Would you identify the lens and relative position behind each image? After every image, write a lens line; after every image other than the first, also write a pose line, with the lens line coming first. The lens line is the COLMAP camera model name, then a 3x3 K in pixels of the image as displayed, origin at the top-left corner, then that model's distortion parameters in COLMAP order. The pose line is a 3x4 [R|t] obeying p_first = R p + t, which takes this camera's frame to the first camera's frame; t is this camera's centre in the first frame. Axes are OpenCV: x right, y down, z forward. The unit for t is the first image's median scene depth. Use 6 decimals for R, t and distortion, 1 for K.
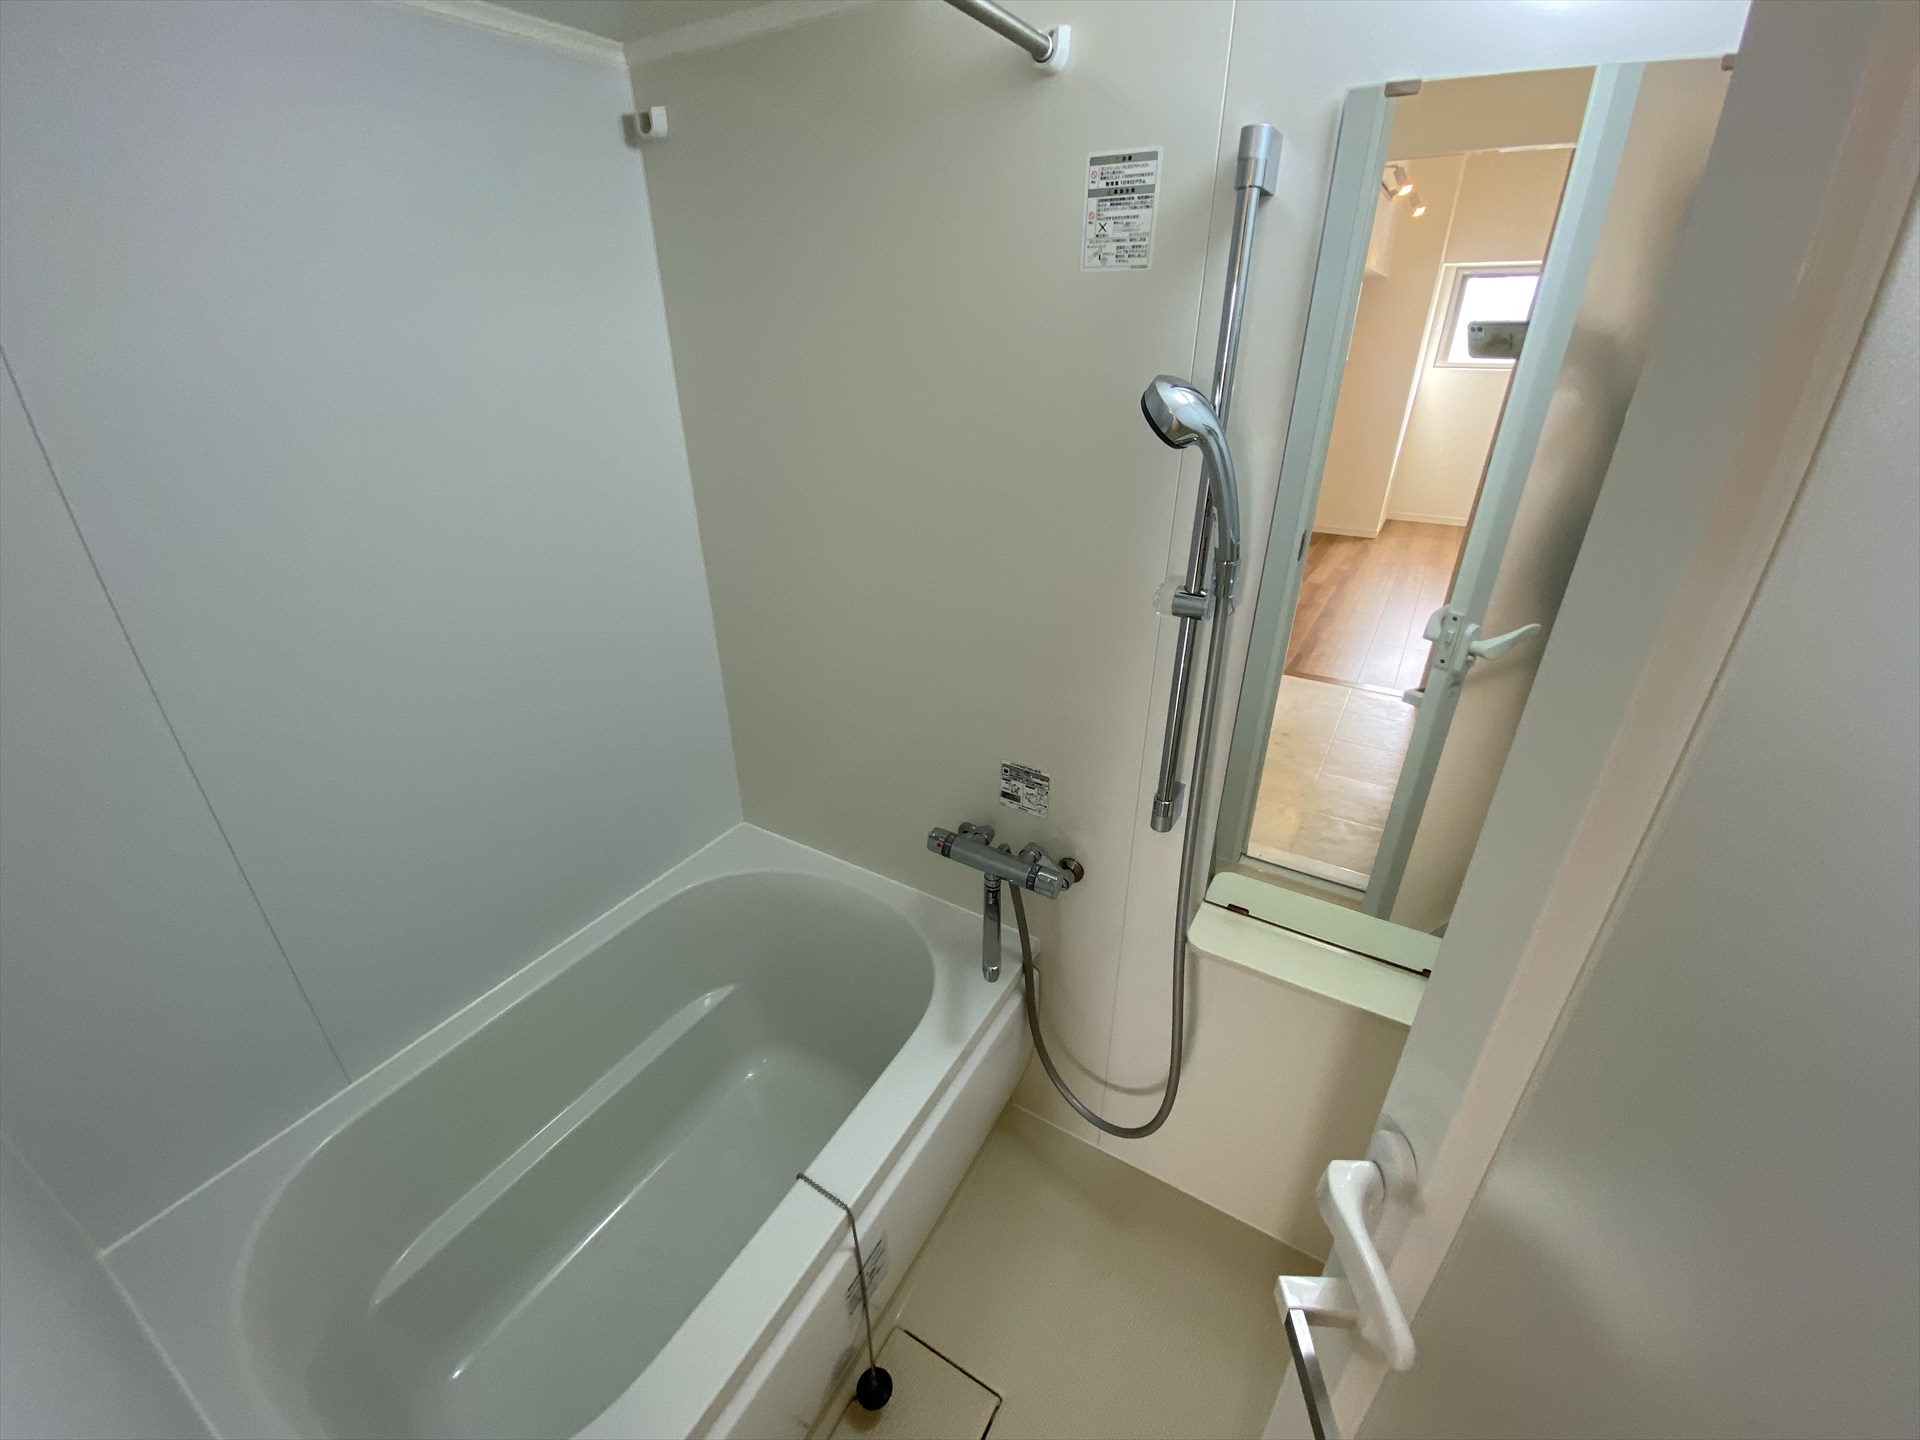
lens RADIAL K [[781.2, 0, 956.6], [0, 781.2, 717.7], [0, 0, 1]] dist [0.039483, -0.027741]
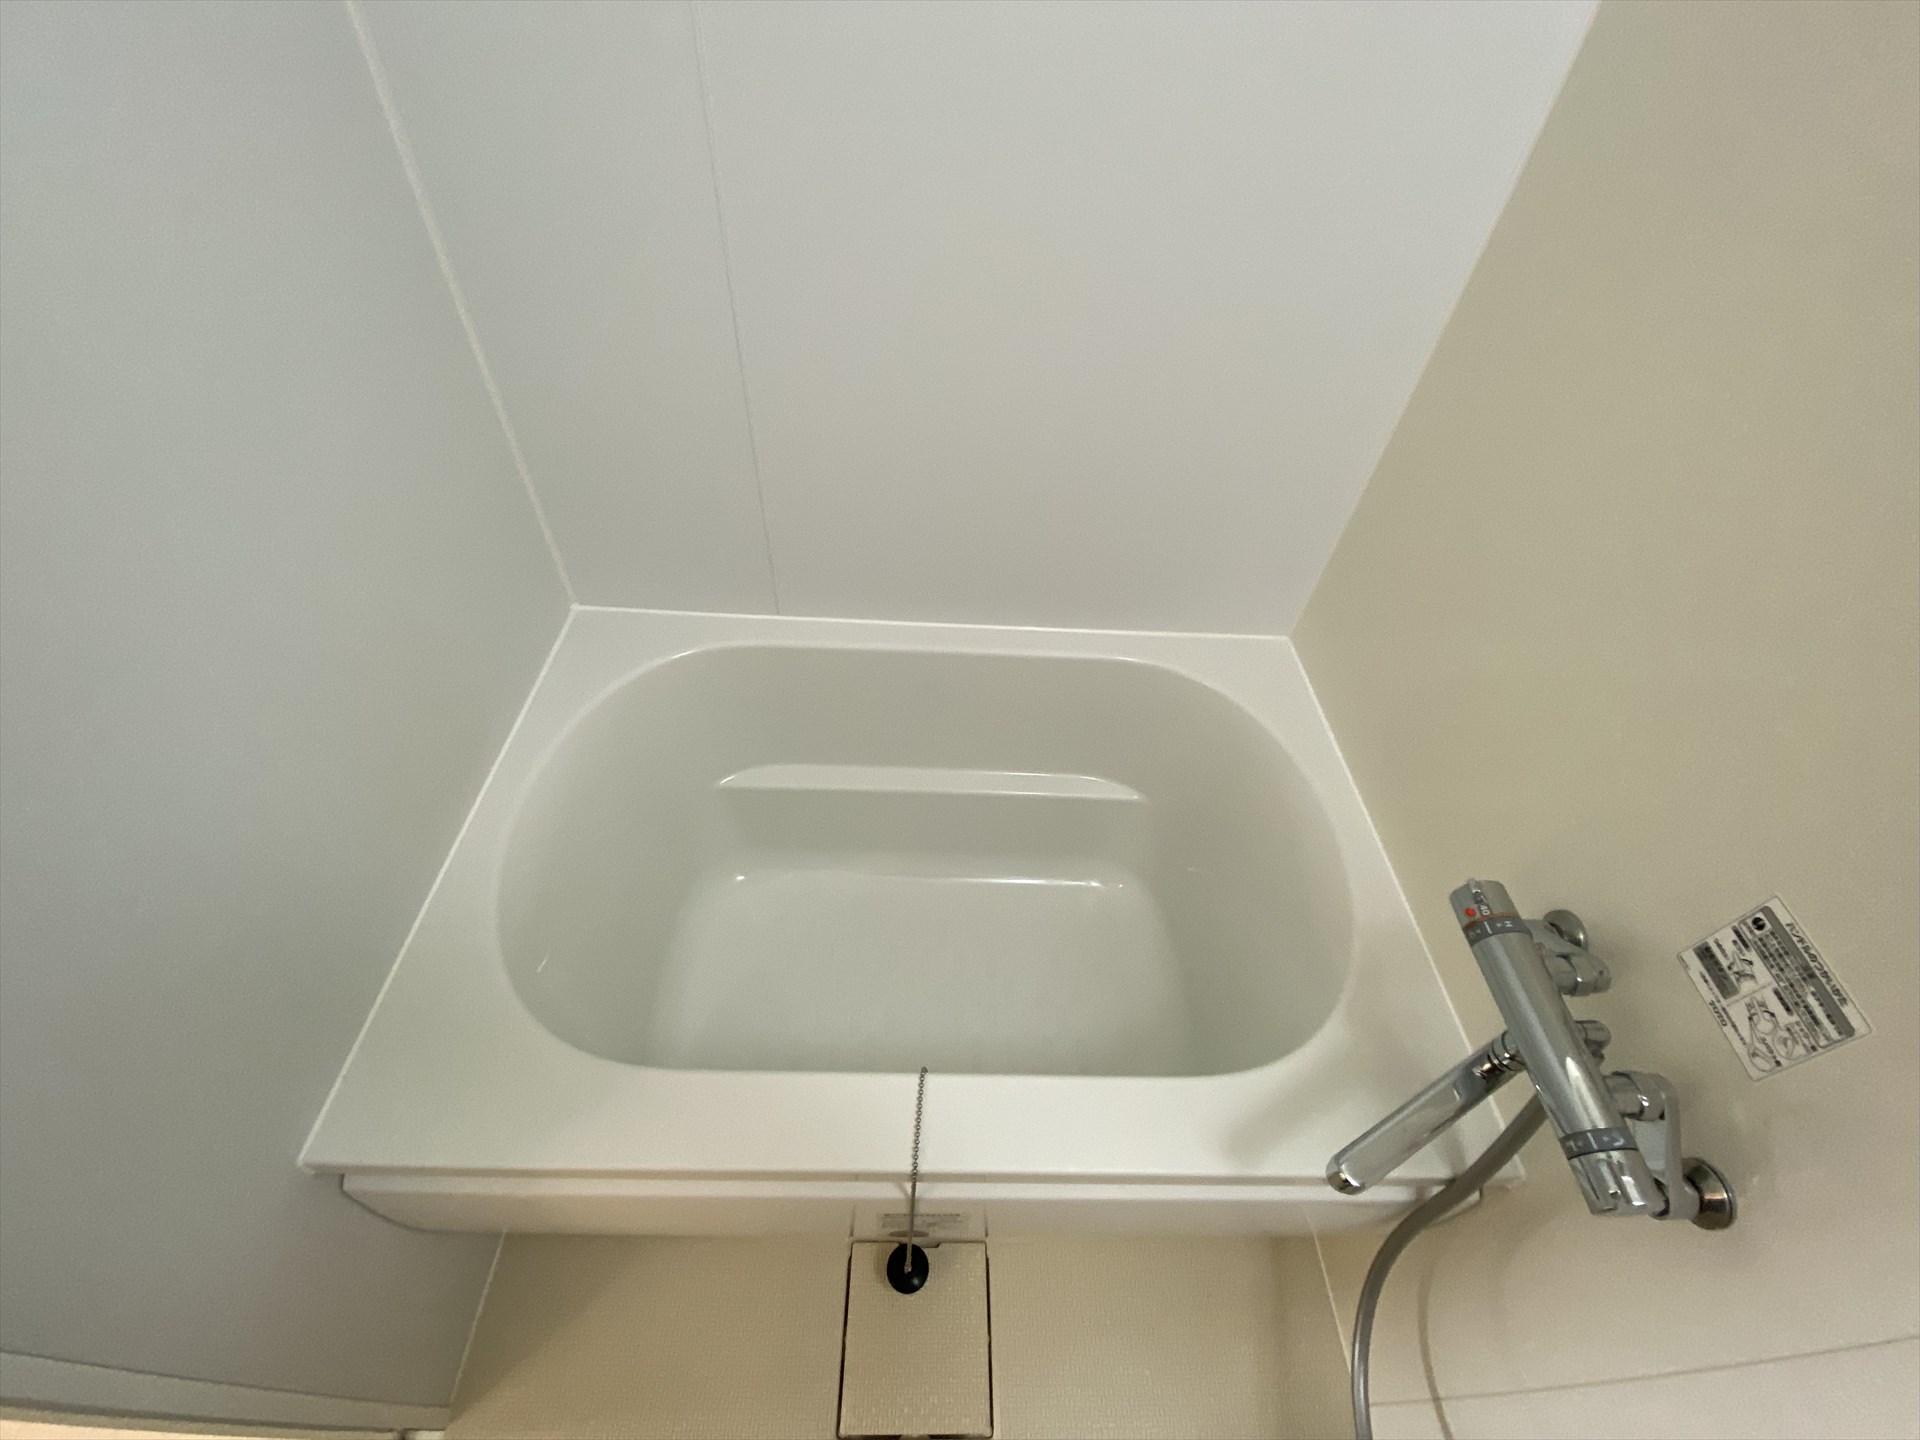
lens RADIAL K [[781.2, 0, 956.6], [0, 781.2, 717.7], [0, 0, 1]] dist [0.039483, -0.027741]
pose [[0.515161, 0.652776, -0.555422, 0.007000], [-0.434855, 0.757494, 0.486933, -0.029702], [0.738587, -0.009321, 0.674094, 0.426029]]
